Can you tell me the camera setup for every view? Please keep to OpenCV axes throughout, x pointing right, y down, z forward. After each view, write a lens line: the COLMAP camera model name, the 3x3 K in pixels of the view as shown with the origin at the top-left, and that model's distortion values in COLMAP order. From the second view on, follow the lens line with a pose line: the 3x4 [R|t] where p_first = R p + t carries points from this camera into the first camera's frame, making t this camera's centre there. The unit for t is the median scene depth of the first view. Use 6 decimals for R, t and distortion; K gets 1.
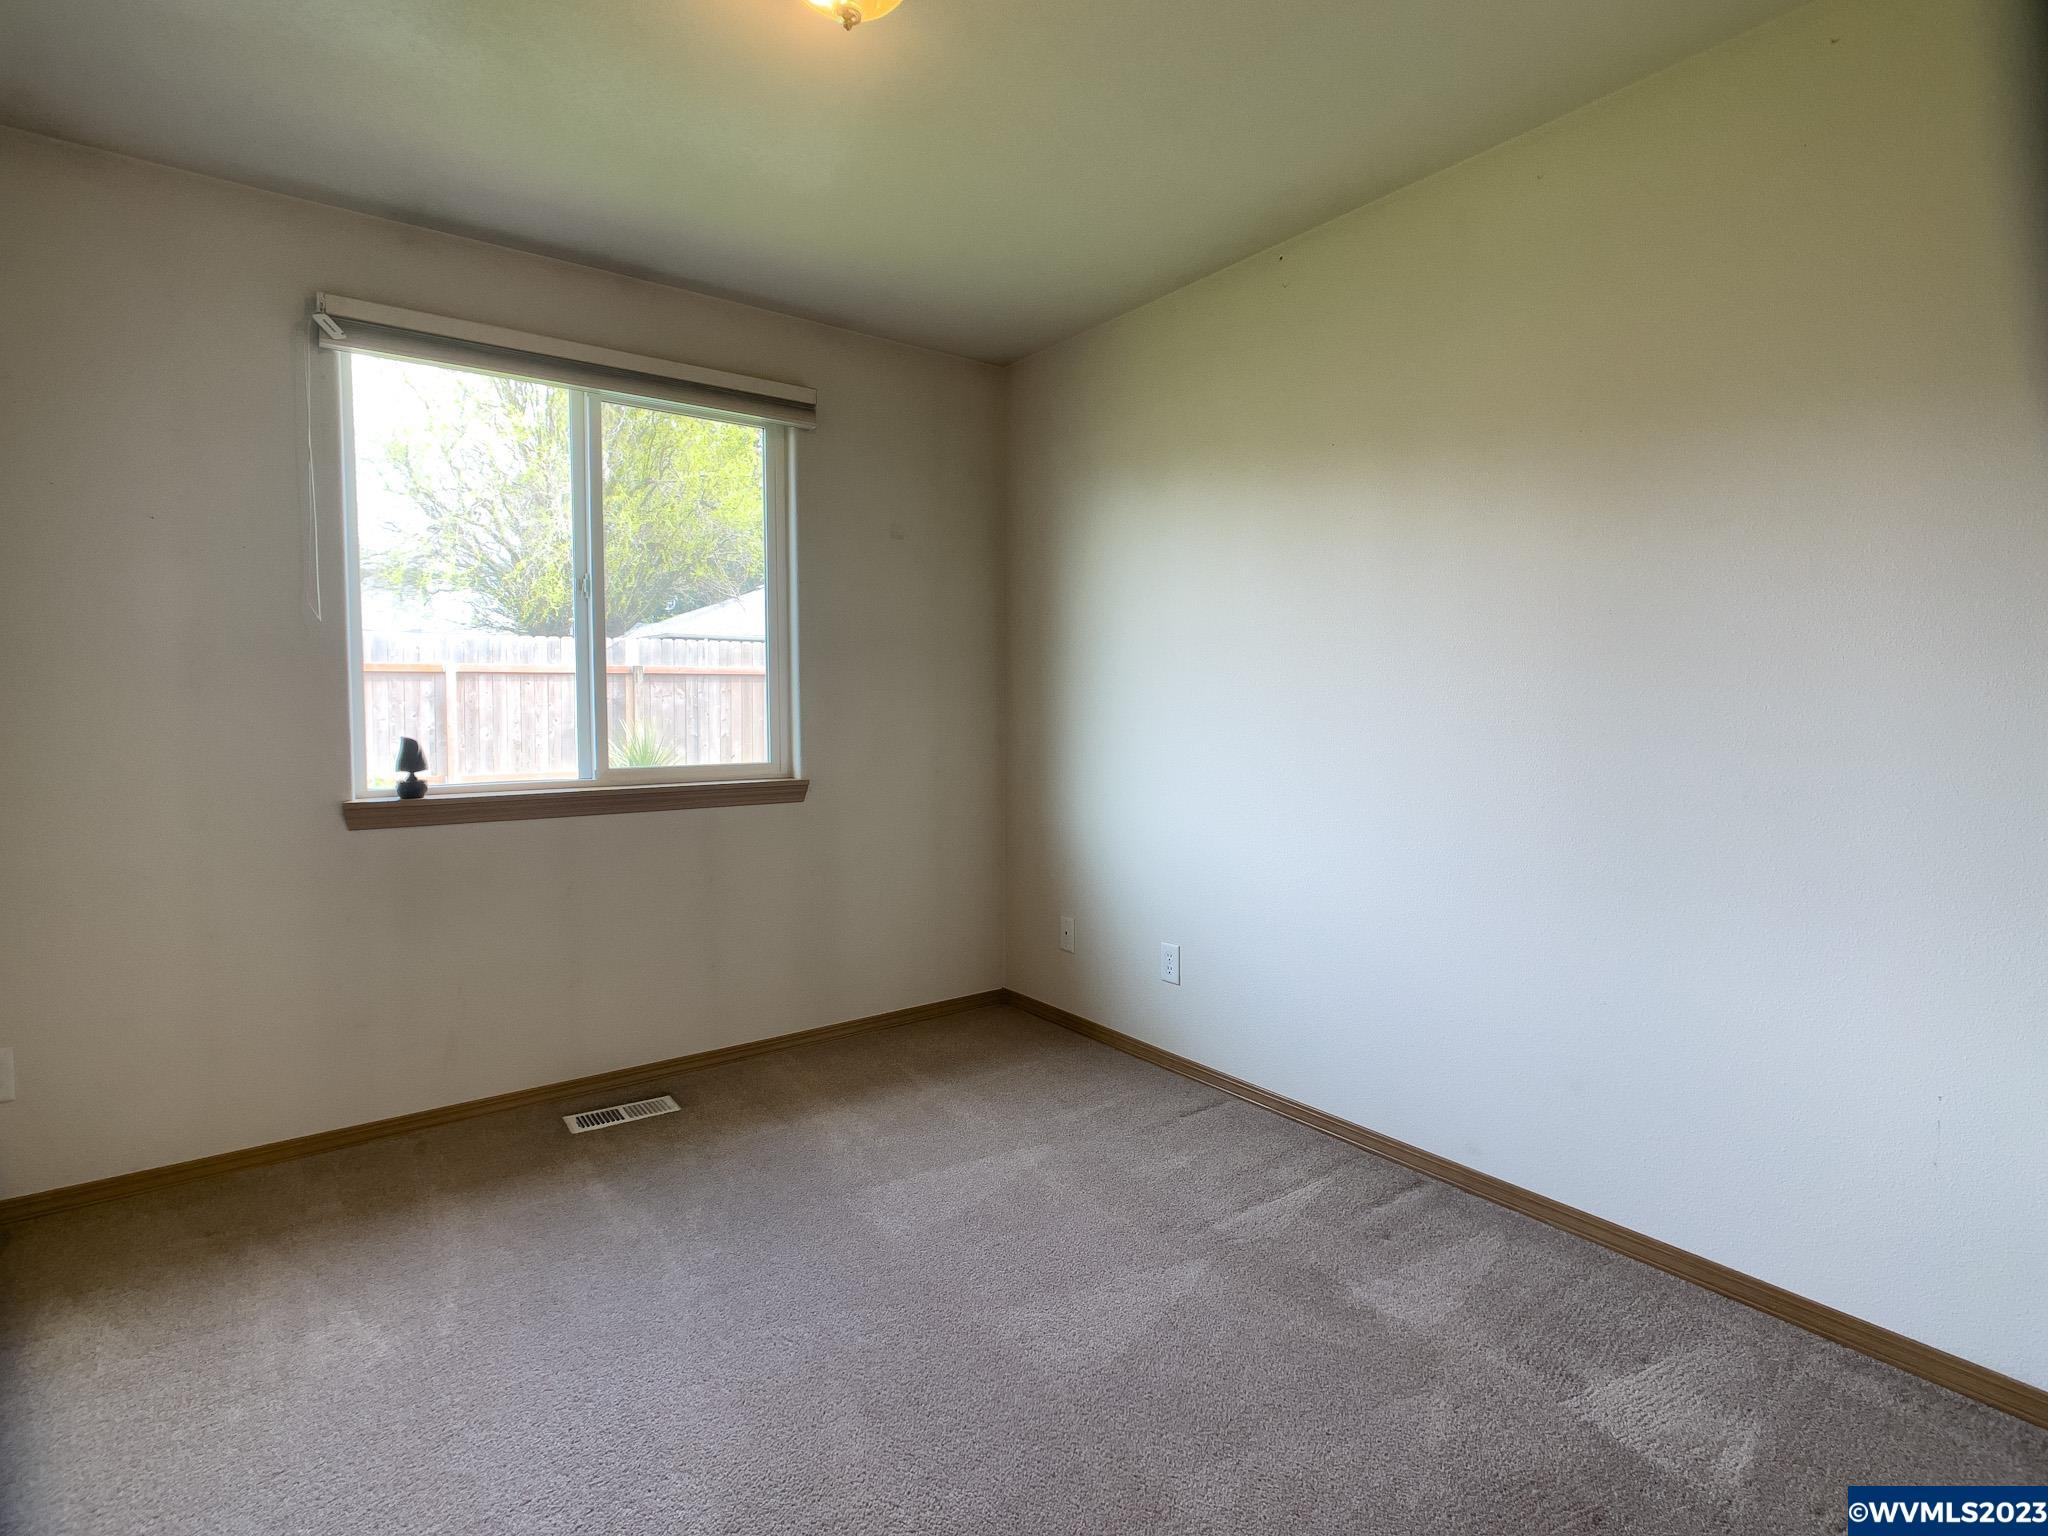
lens RADIAL K [[1002.5, 0, 1021.4], [0, 1002.5, 750.1], [0, 0, 1]] dist [-0.008767, 0.005445]
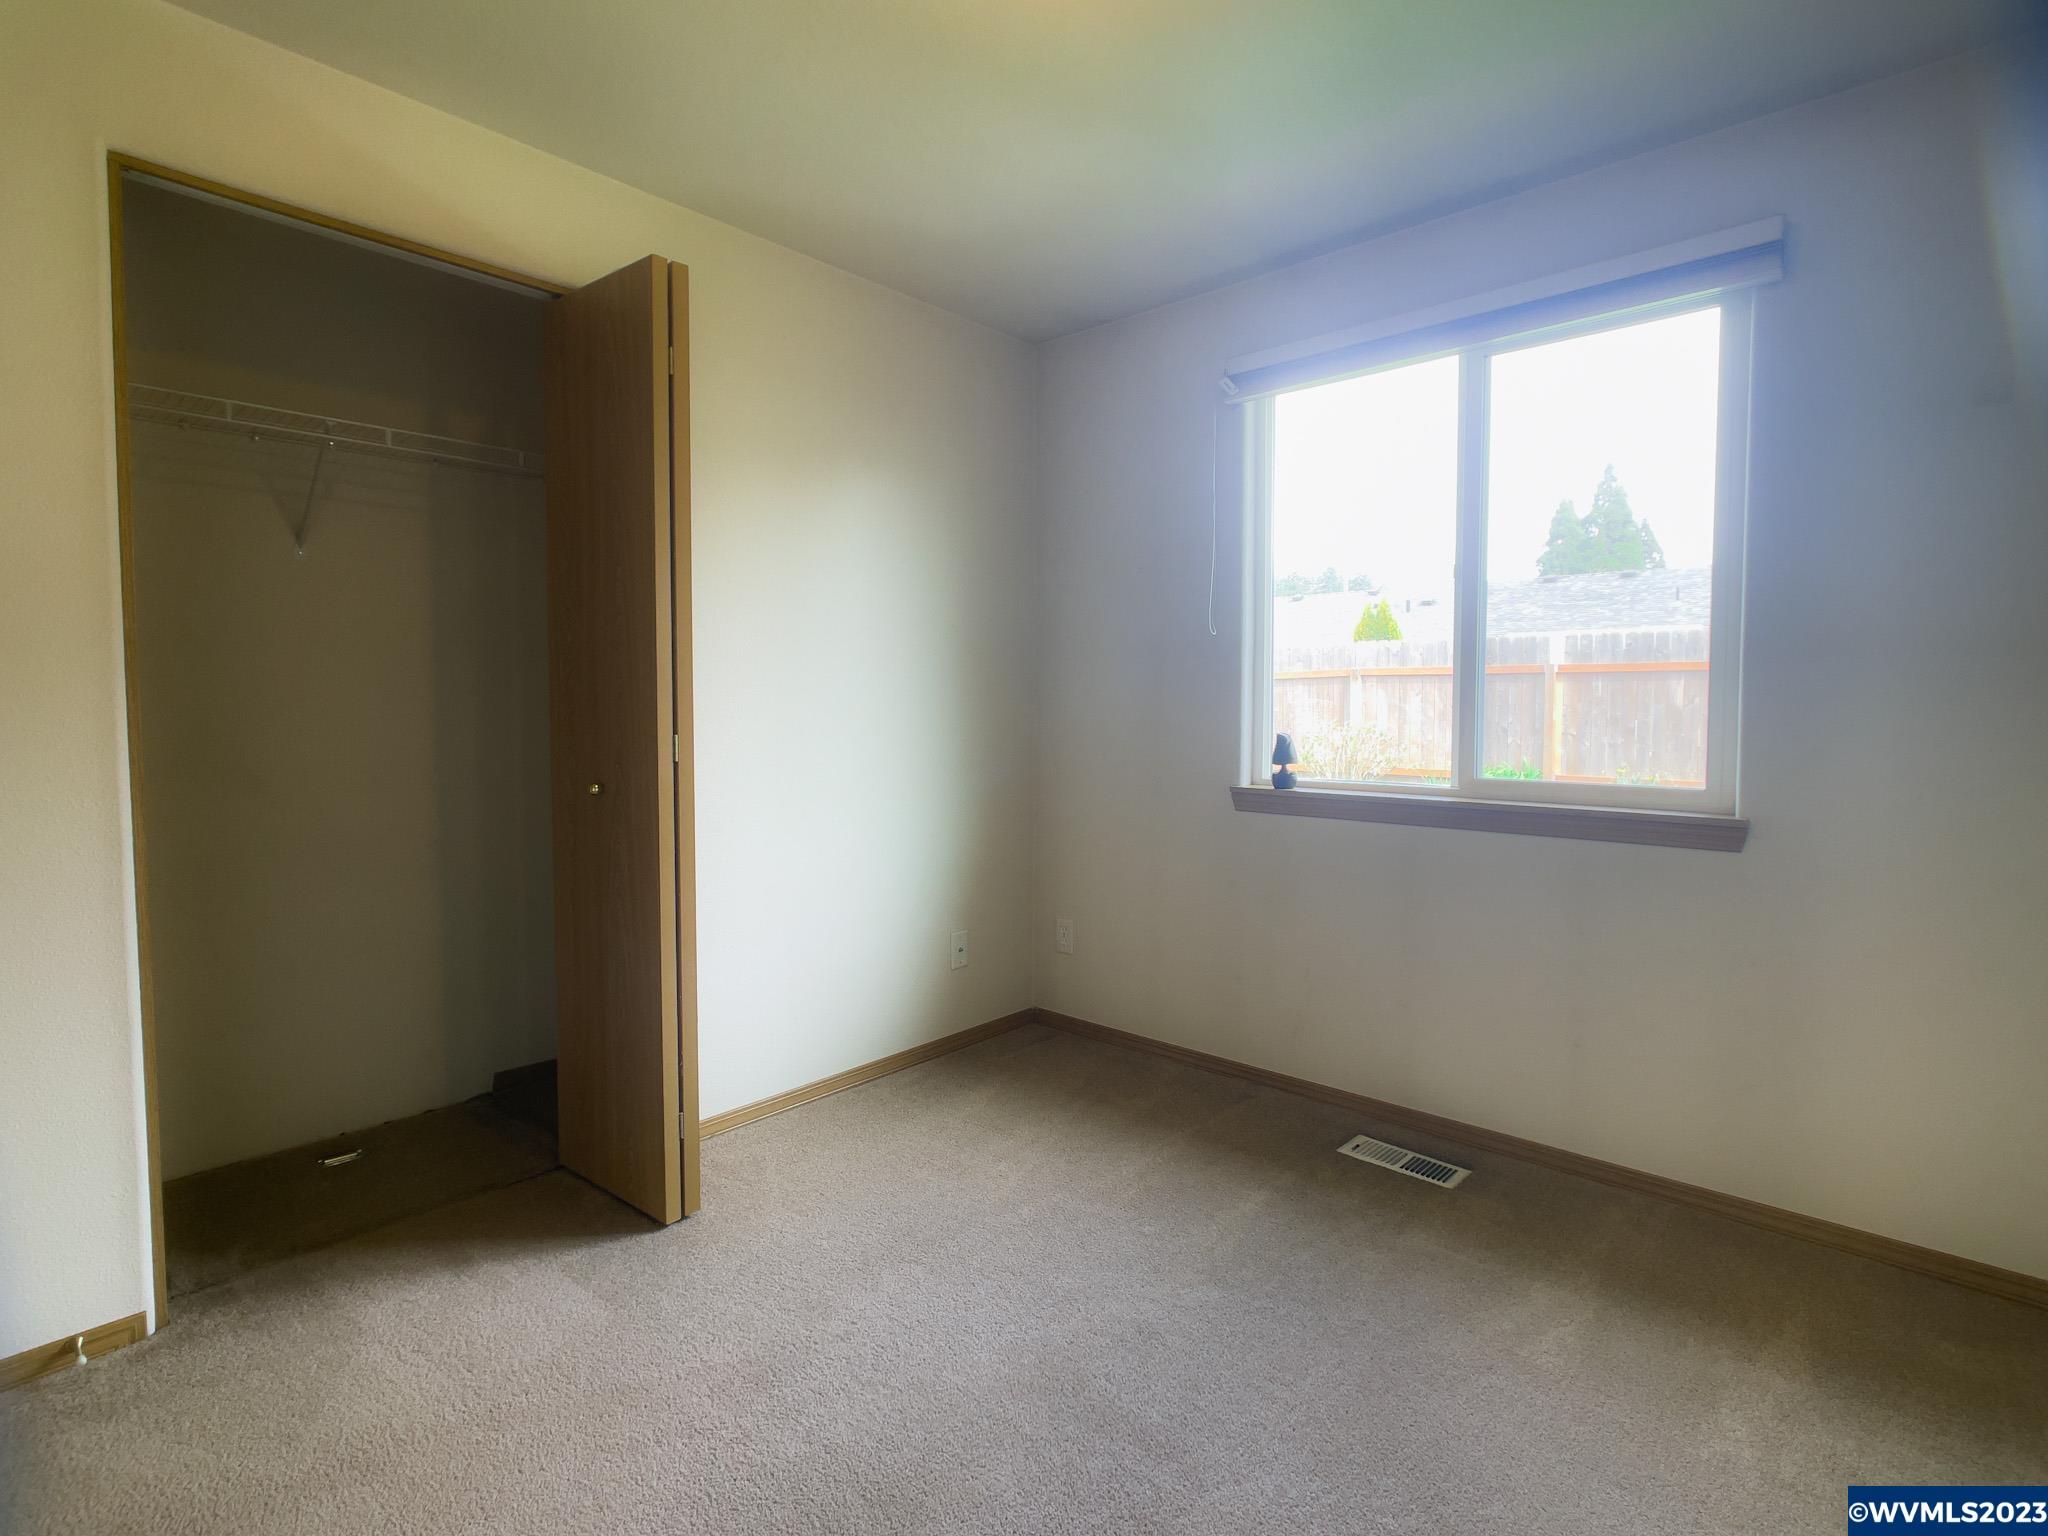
lens RADIAL K [[1002.5, 0, 1021.4], [0, 1002.5, 750.1], [0, 0, 1]] dist [-0.008767, 0.005445]
pose [[0.191918, 0.045889, -0.980338, 0.405392], [-0.051407, 0.998005, 0.036653, -0.019481], [0.980064, 0.043362, 0.193894, 0.489500]]
